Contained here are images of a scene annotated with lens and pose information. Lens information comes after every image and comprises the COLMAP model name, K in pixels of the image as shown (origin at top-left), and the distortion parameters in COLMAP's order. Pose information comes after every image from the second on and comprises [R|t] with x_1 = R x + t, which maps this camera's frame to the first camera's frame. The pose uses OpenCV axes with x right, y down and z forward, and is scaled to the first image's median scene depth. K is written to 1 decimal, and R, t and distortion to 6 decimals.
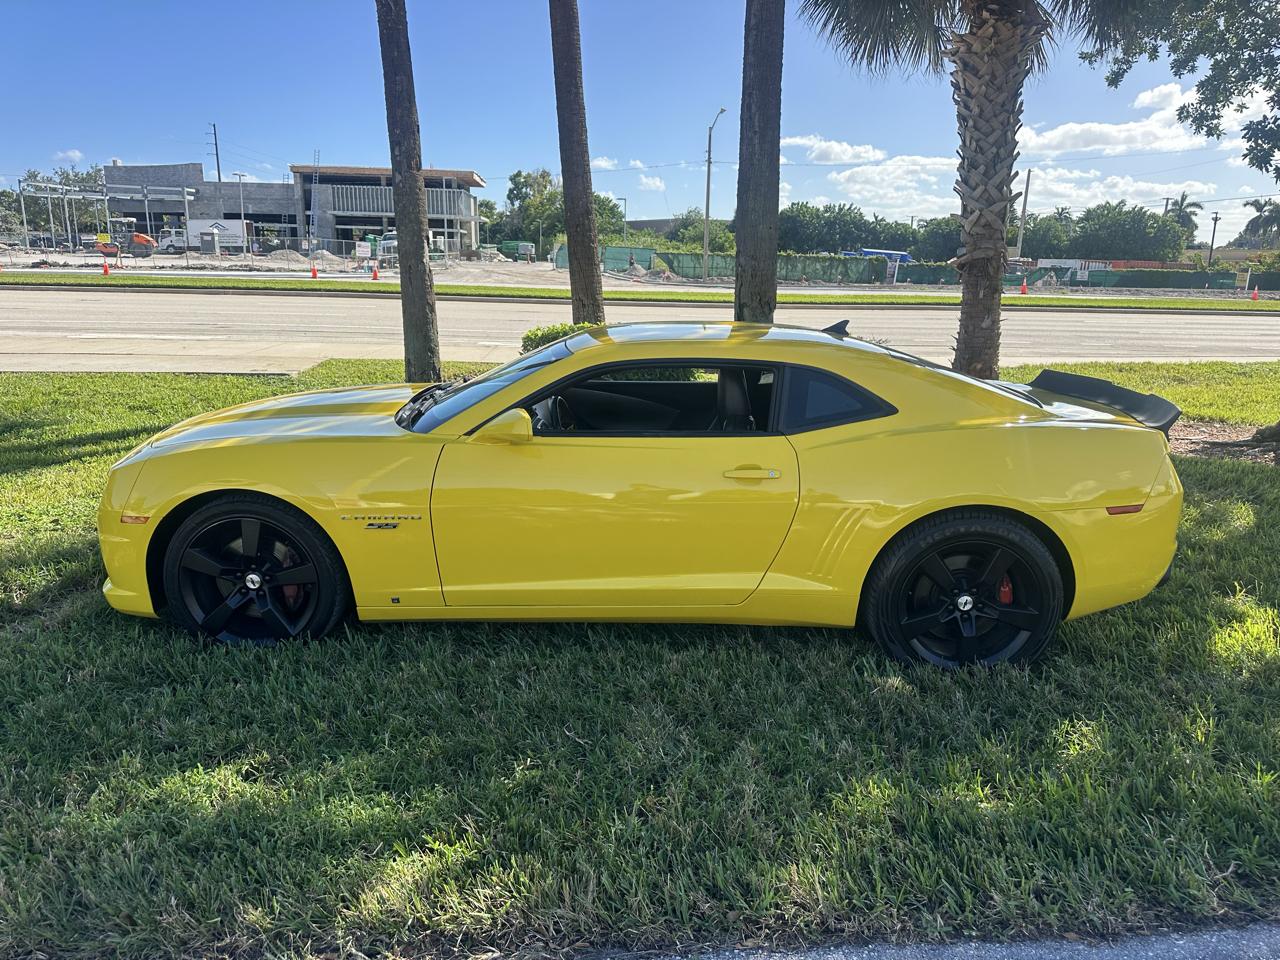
lens RADIAL K [[949.1, 0, 640.0], [0, 949.1, 480.0], [0, 0, 1]] dist [0.005314, -0.009692]
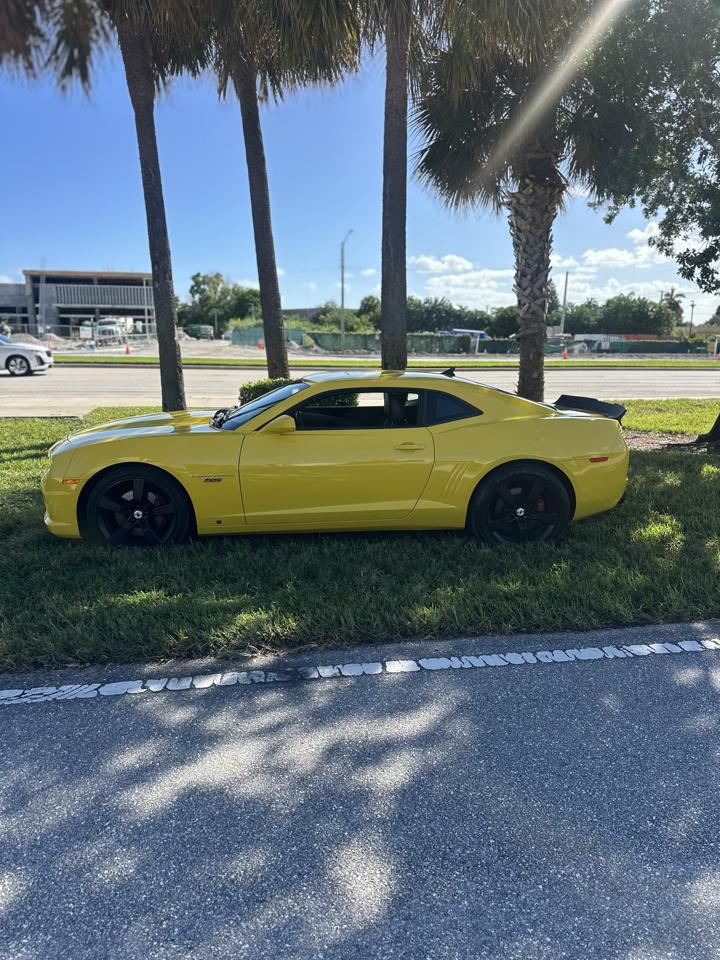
lens RADIAL K [[718.8, 0, 363.5], [0, 718.8, 487.2], [0, 0, 1]] dist [0.084897, -0.190456]
pose [[0.994451, -0.031784, 0.100285, -0.044218], [0.034275, 0.999143, -0.023211, 0.038461], [-0.099461, 0.026519, 0.994688, -0.156678]]
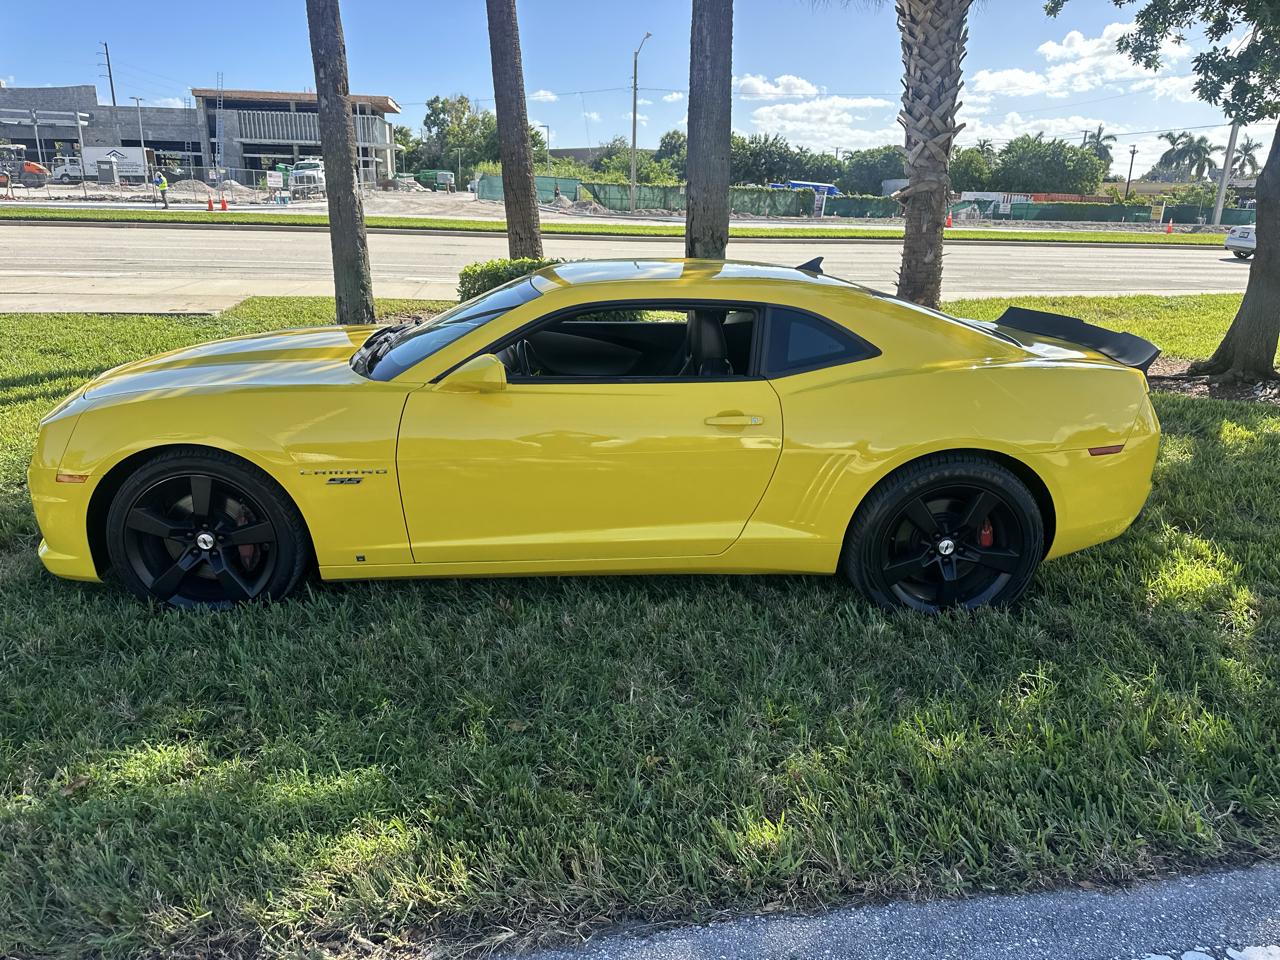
lens RADIAL K [[950.0, 0, 631.1], [0, 950.0, 480.0], [0, 0, 1]] dist [0.000138, -0.005784]
pose [[0.997444, -0.018284, 0.069081, -0.019794], [0.013597, 0.997612, 0.067720, -0.004375], [-0.070154, -0.066607, 0.995310, 0.015900]]
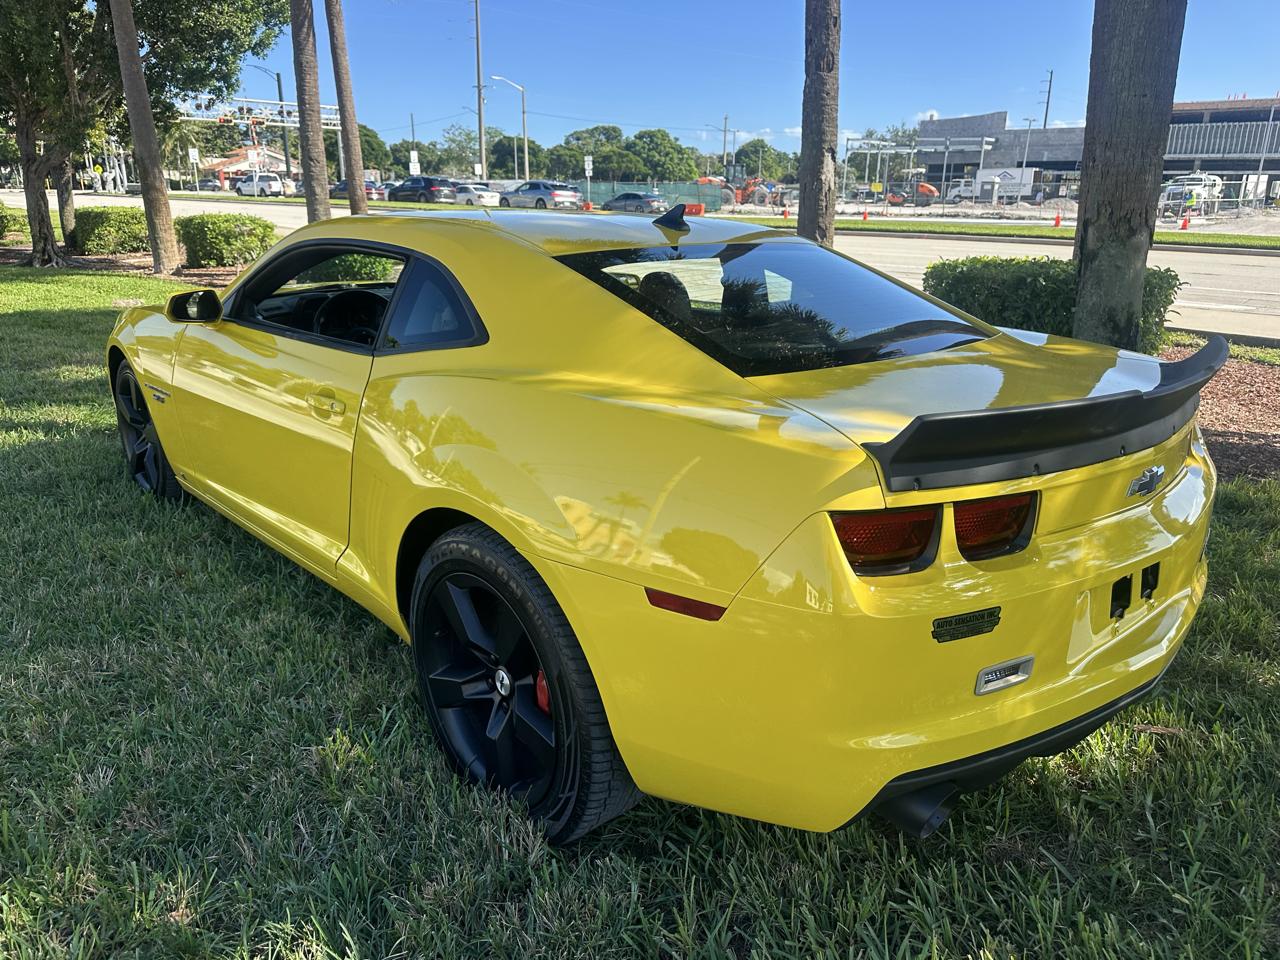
lens RADIAL K [[950.0, 0, 631.1], [0, 950.0, 480.0], [0, 0, 1]] dist [0.000138, -0.005784]
pose [[0.666378, 0.202047, -0.717717, 0.289960], [-0.171347, 0.978320, 0.116319, -0.026470], [0.725659, 0.045466, 0.686551, 0.246105]]
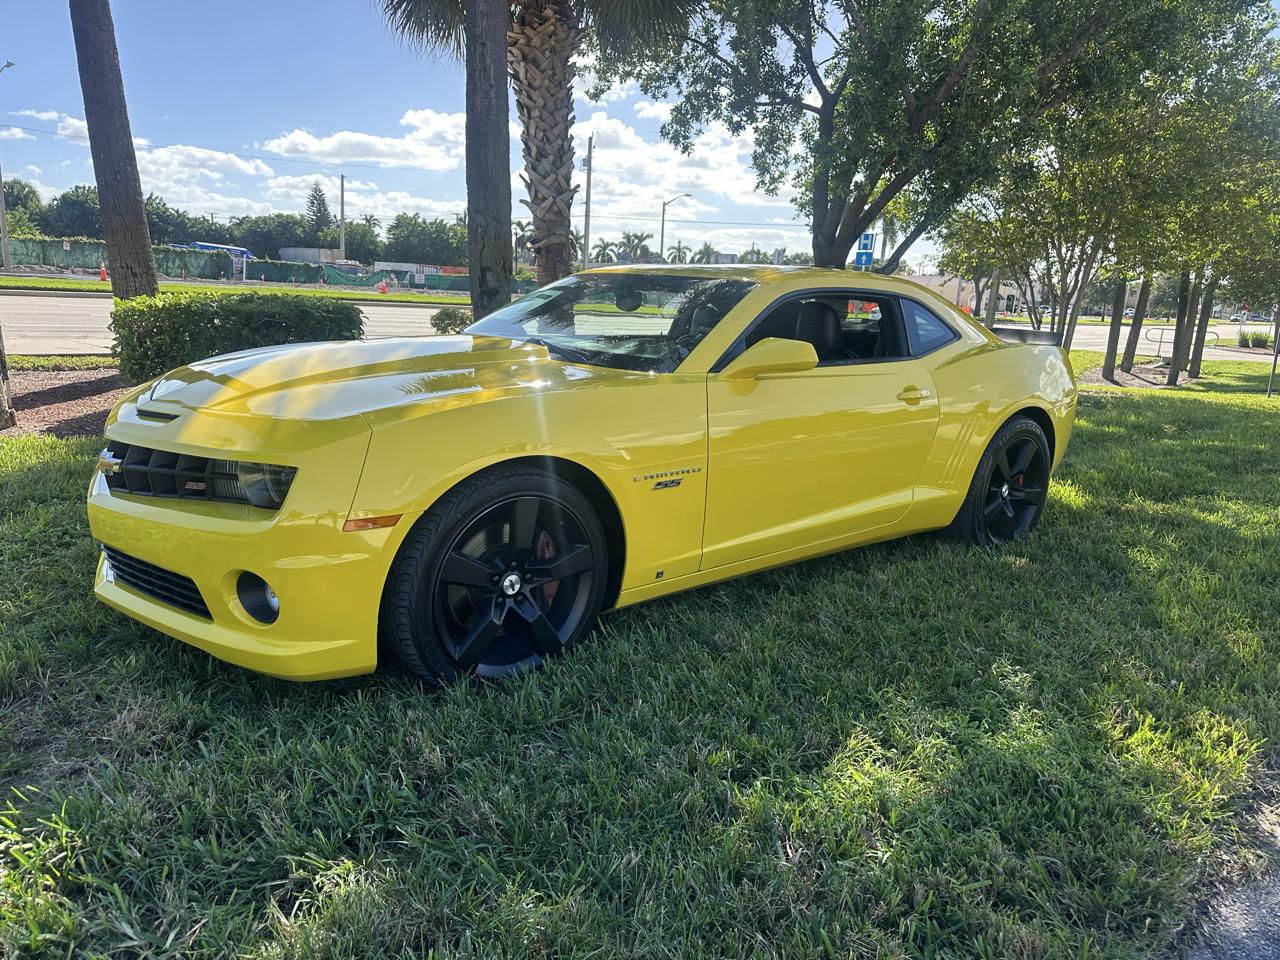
lens RADIAL K [[929.3, 0, 640.0], [0, 929.3, 480.0], [0, 0, 1]] dist [0.098023, -0.110526]
pose [[0.743378, -0.115613, 0.658804, -0.302198], [0.119334, 0.992070, 0.039444, 0.003832], [-0.658140, 0.049296, 0.751280, 0.148253]]
